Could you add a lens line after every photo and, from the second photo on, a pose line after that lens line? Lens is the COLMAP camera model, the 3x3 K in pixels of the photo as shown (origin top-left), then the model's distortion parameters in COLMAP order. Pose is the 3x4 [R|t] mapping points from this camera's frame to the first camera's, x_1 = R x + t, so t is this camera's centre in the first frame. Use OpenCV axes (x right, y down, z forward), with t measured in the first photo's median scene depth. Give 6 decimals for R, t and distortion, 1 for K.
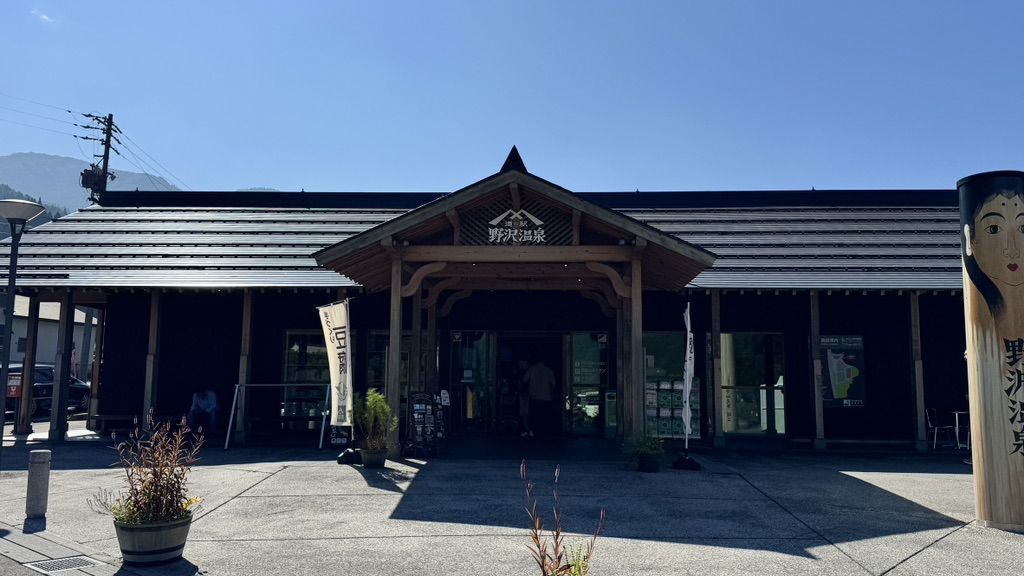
lens RADIAL K [[828.4, 0, 515.4], [0, 828.4, 290.8], [0, 0, 1]] dist [0.119906, -0.168192]
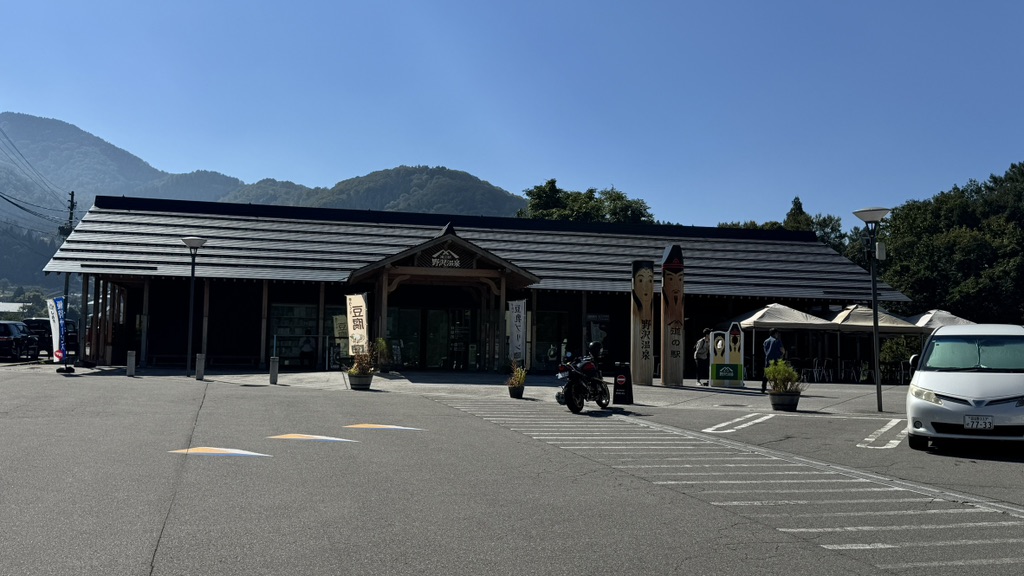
lens RADIAL K [[994.4, 0, 513.1], [0, 994.4, 305.7], [0, 0, 1]] dist [0.160568, -0.254440]
pose [[0.966849, 0.023471, 0.254269, -0.454751], [-0.038712, 0.997730, 0.055104, -0.102968], [-0.252399, -0.063121, 0.965562, -1.388792]]
